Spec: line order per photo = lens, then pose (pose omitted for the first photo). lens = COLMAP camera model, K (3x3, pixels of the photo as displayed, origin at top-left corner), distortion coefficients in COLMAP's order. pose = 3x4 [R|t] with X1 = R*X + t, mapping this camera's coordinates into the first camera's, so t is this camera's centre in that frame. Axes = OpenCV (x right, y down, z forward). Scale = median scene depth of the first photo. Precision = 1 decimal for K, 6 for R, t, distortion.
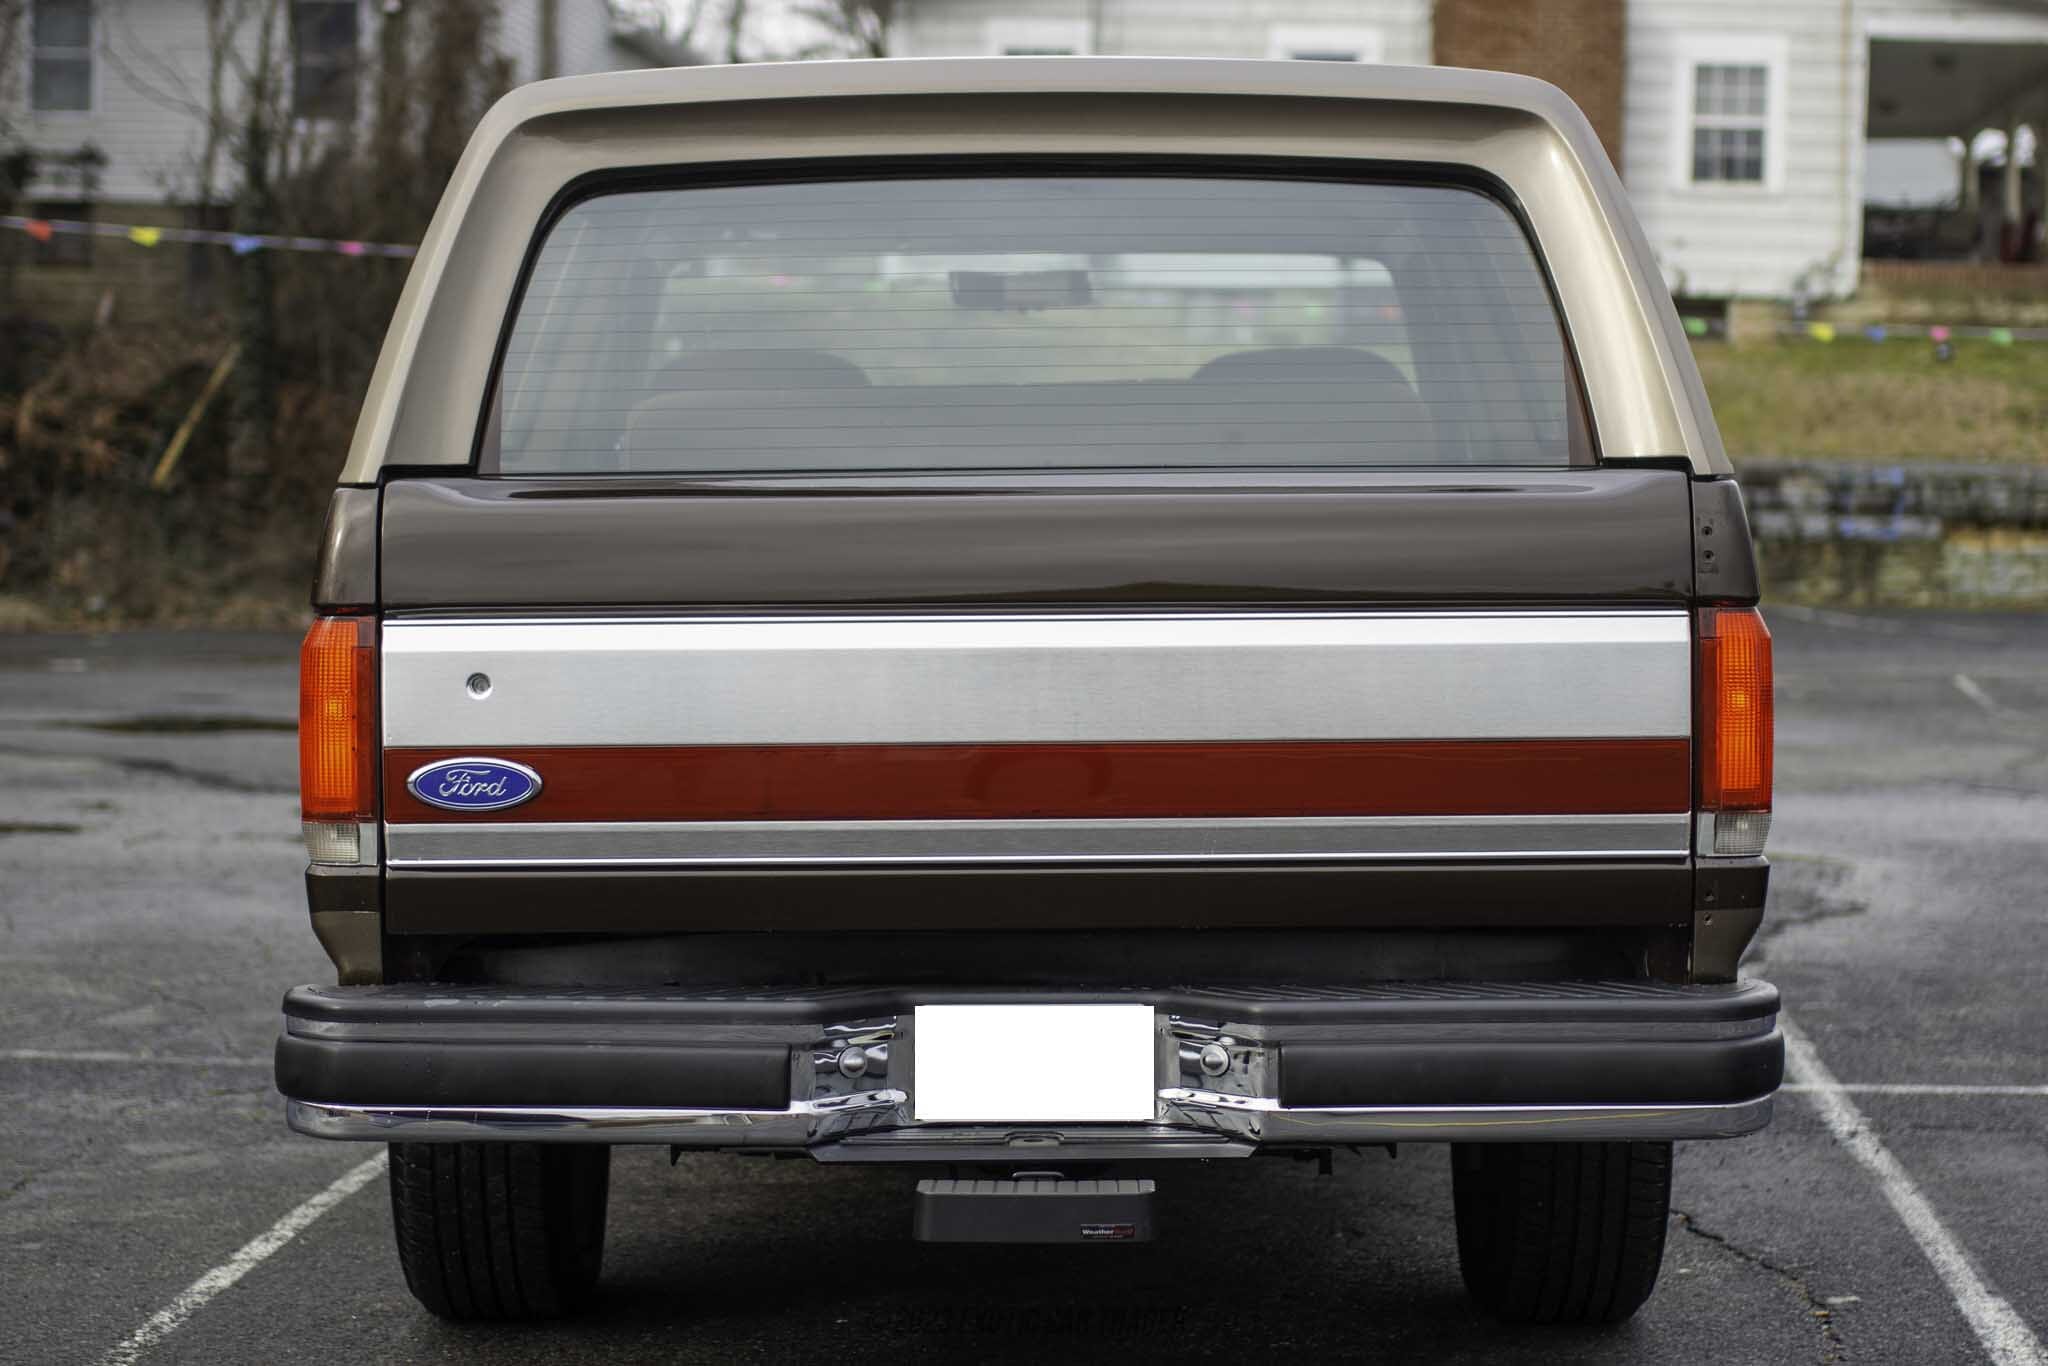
lens RADIAL K [[4027.3, 0, 1024.0], [0, 4027.3, 683.0], [0, 0, 1]] dist [-0.147473, -0.344501]
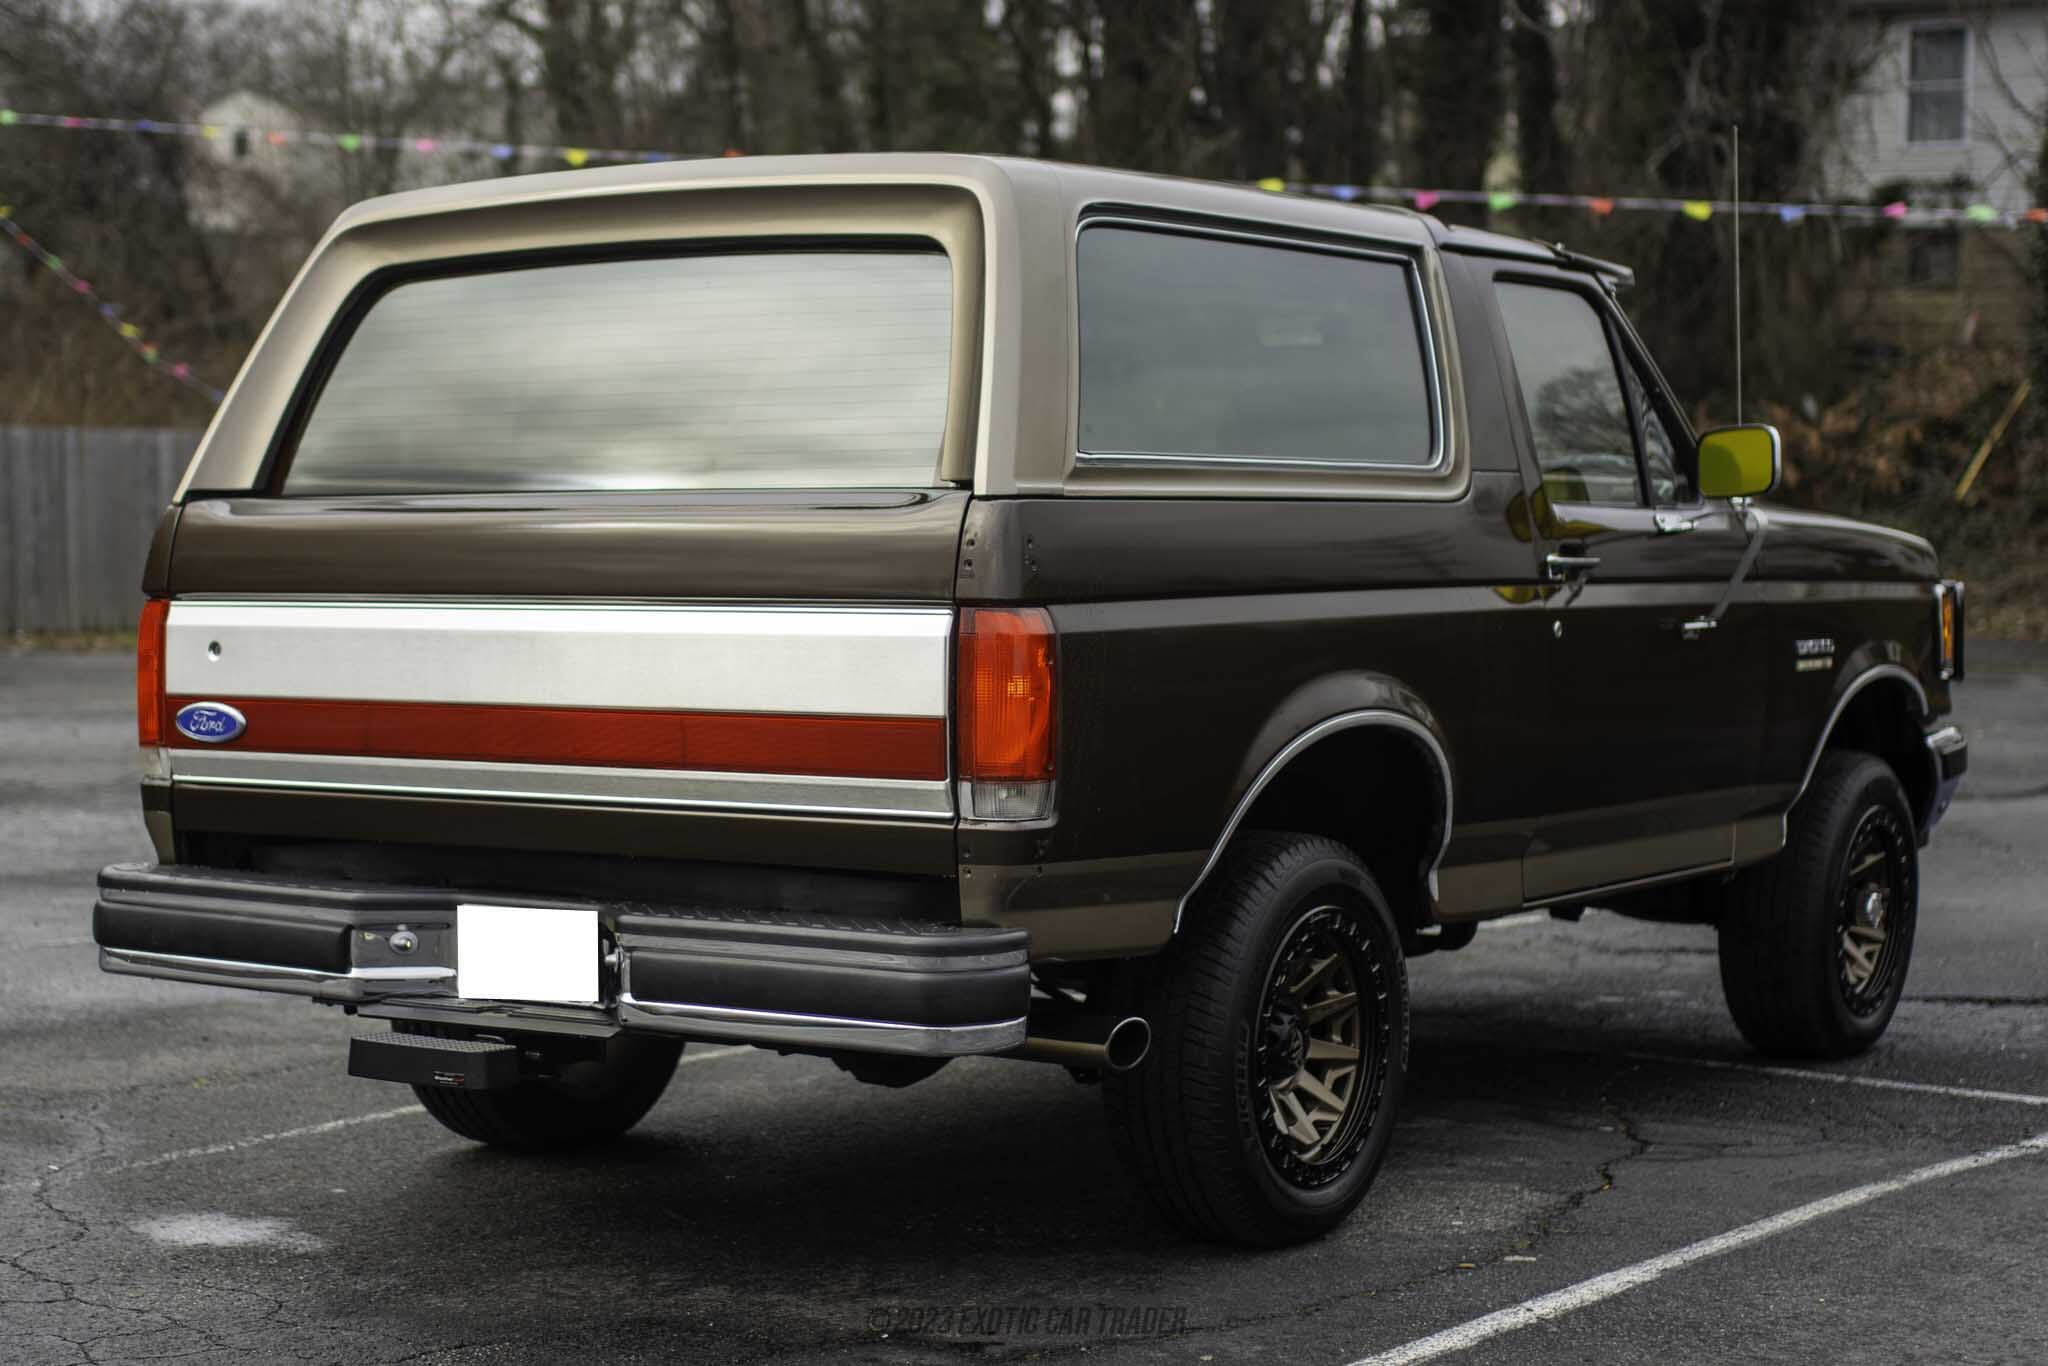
lens RADIAL K [[4027.3, 0, 1024.0], [0, 4027.3, 683.0], [0, 0, 1]] dist [-0.147473, -0.344501]
pose [[0.809358, 0.026224, -0.586729, 0.878366], [-0.027988, 0.999590, 0.006070, -0.004316], [0.586648, 0.011509, 0.809760, 0.054106]]
